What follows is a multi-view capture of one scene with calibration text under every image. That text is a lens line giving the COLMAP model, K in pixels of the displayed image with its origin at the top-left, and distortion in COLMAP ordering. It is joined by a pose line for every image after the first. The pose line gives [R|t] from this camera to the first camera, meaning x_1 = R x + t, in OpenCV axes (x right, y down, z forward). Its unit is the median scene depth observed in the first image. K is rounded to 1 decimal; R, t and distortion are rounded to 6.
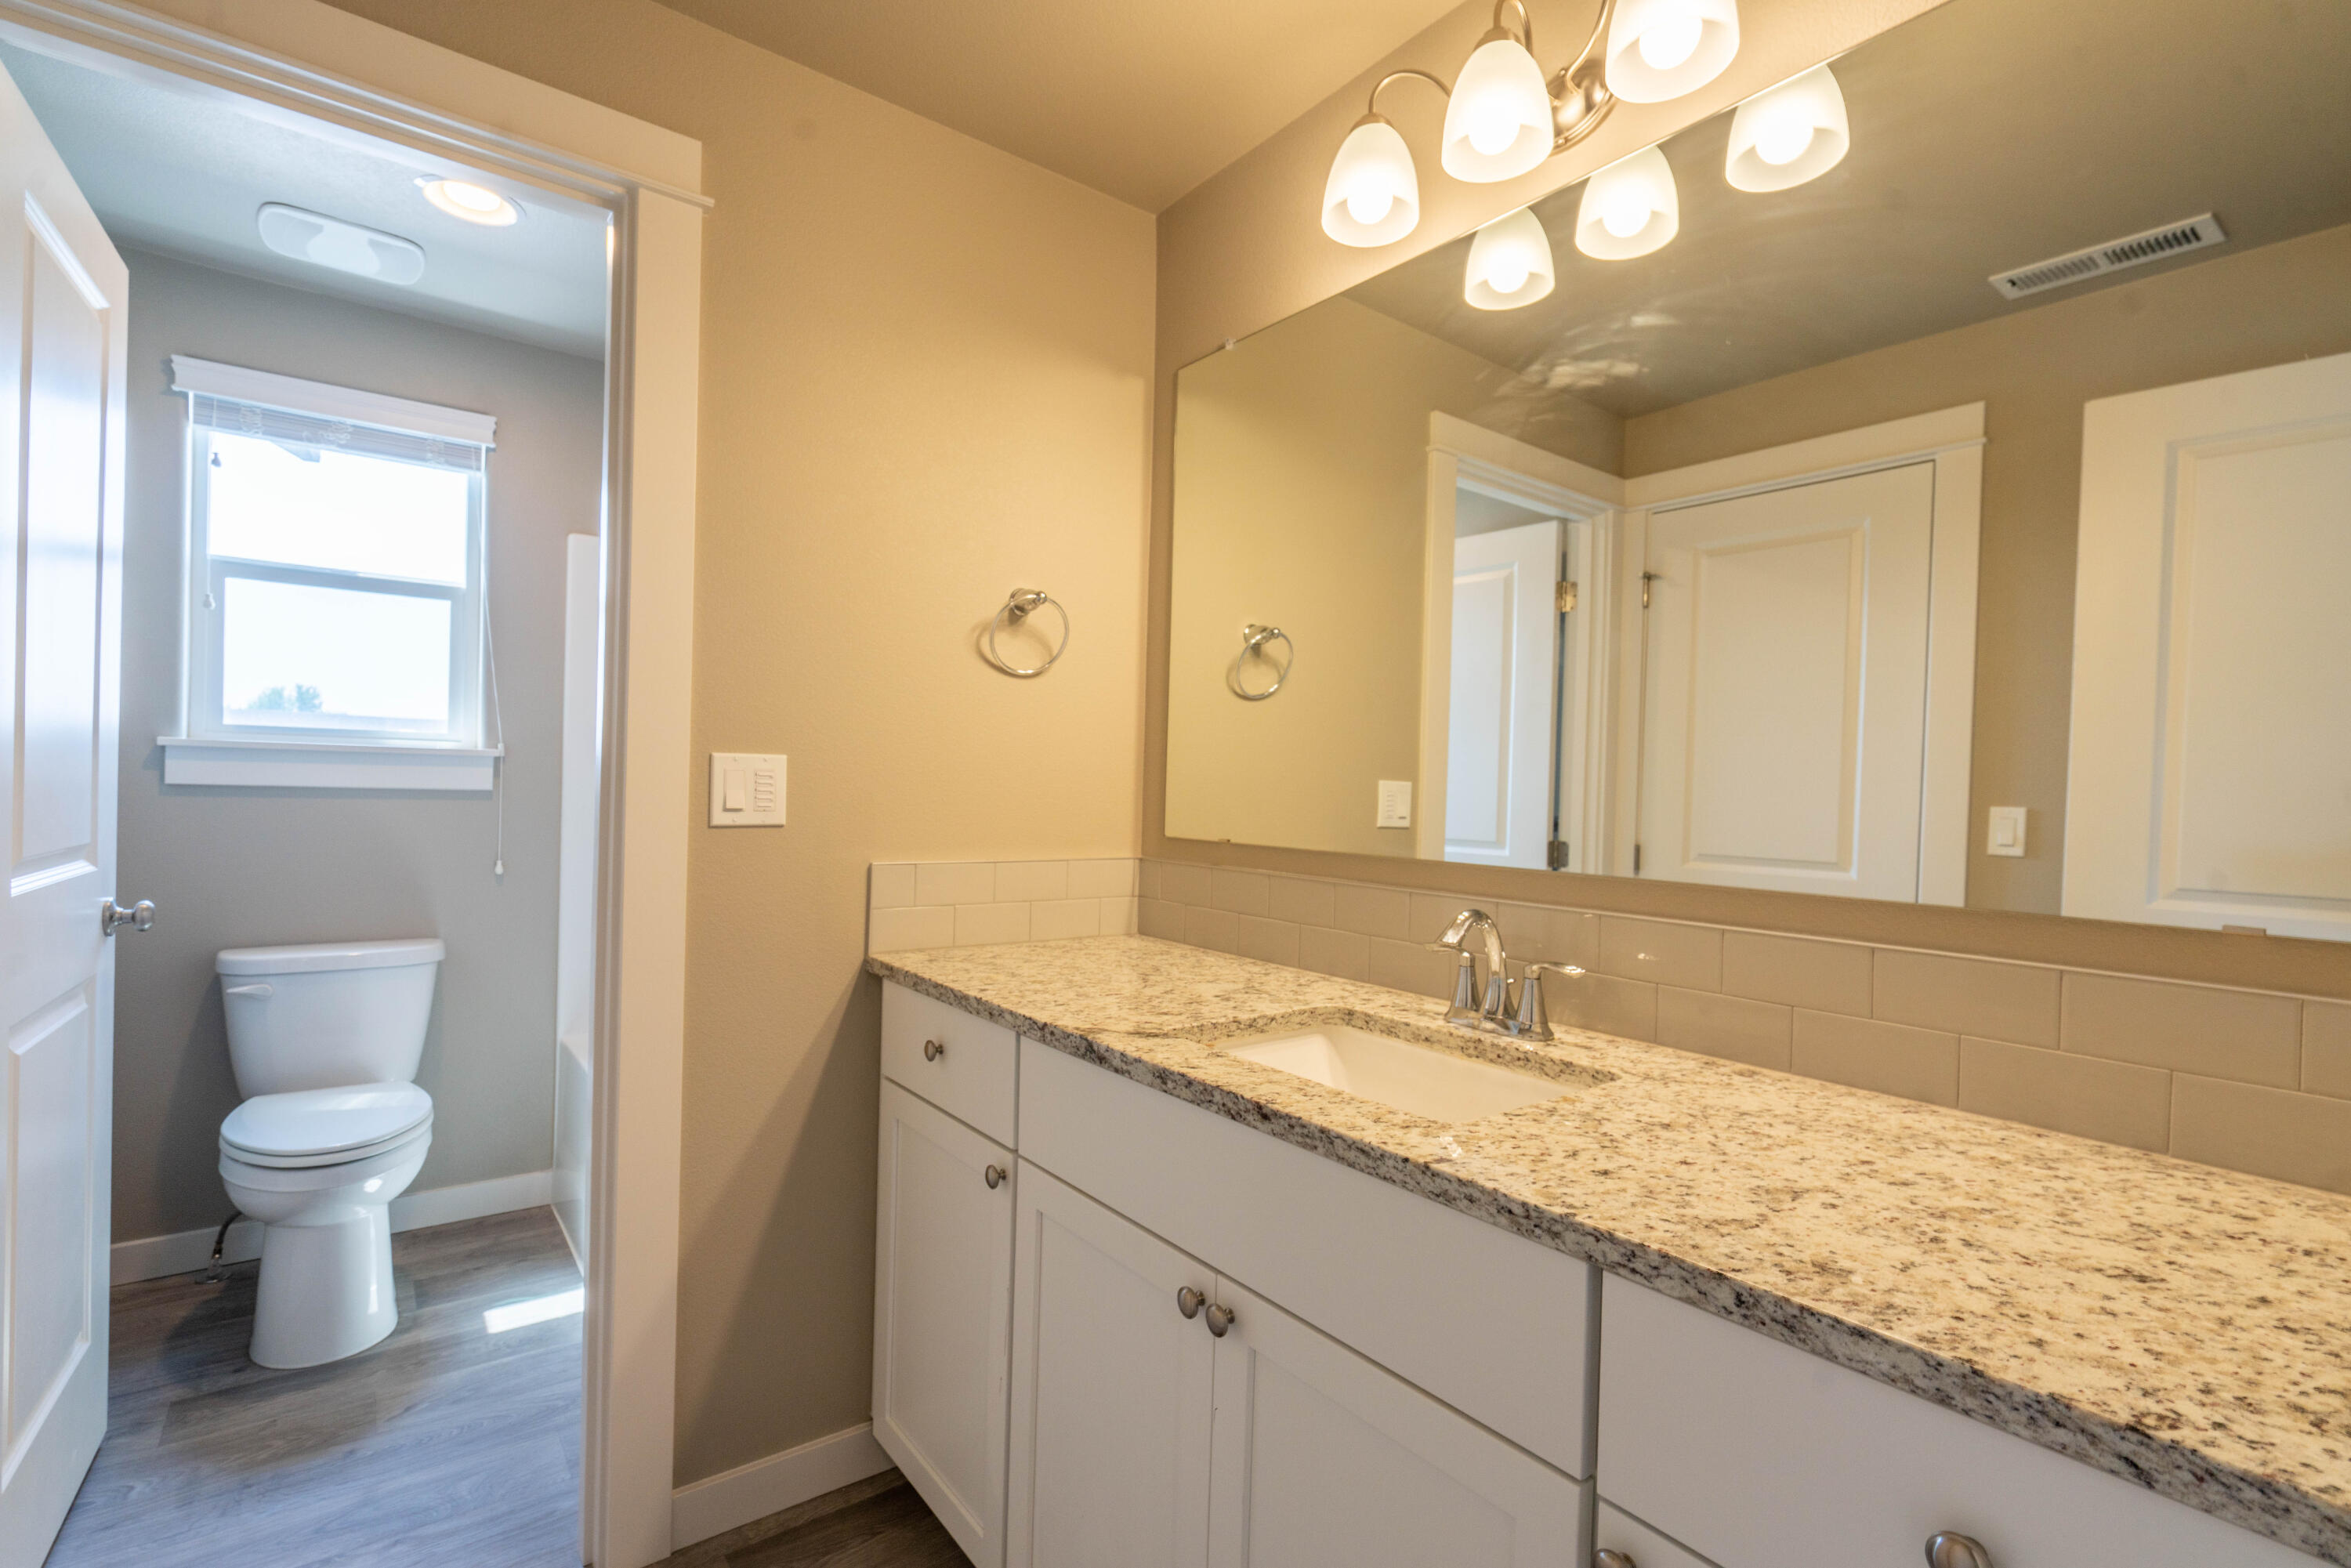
lens RADIAL K [[1073.9, 0, 1181.9], [0, 1073.9, 798.2], [0, 0, 1]] dist [-0.003887, 0.001067]
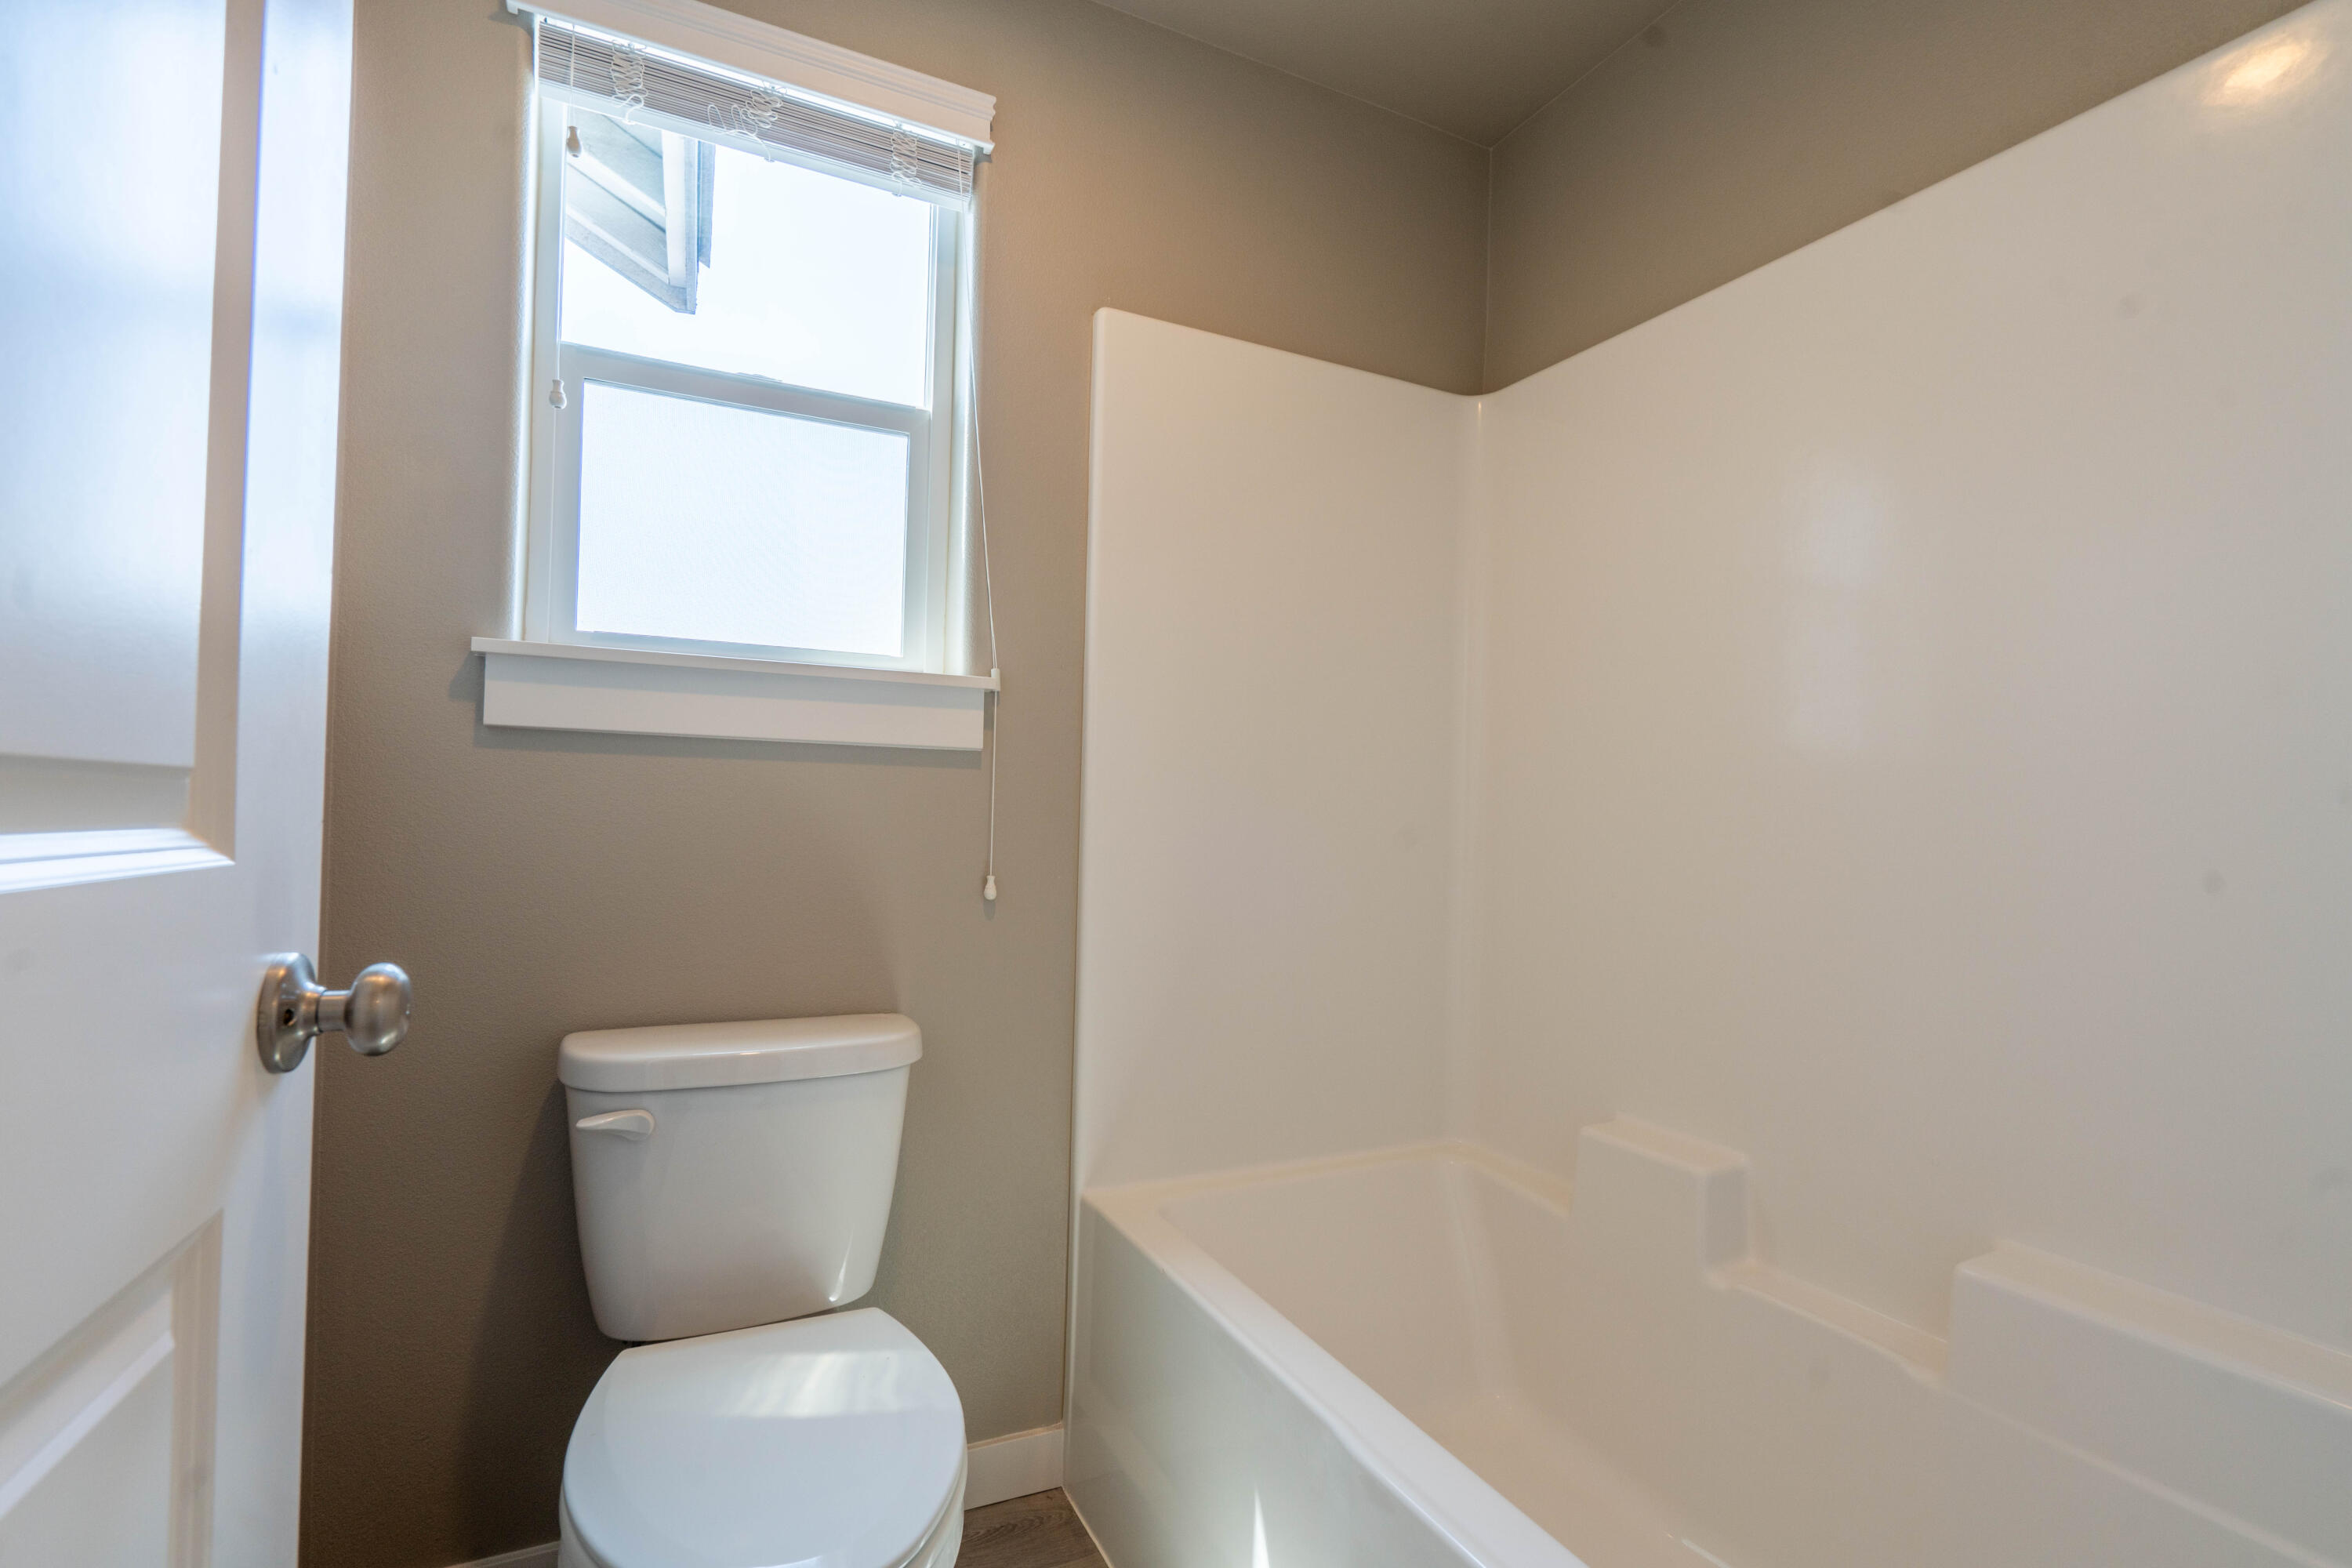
lens RADIAL K [[1074.4, 0, 1171.3], [0, 1074.4, 794.0], [0, 0, 1]] dist [-0.003887, 0.001067]
pose [[0.976903, -0.012854, -0.213295, -0.491280], [0.005088, 0.999305, -0.036919, 0.042530], [0.213621, 0.034981, 0.976290, 0.542180]]
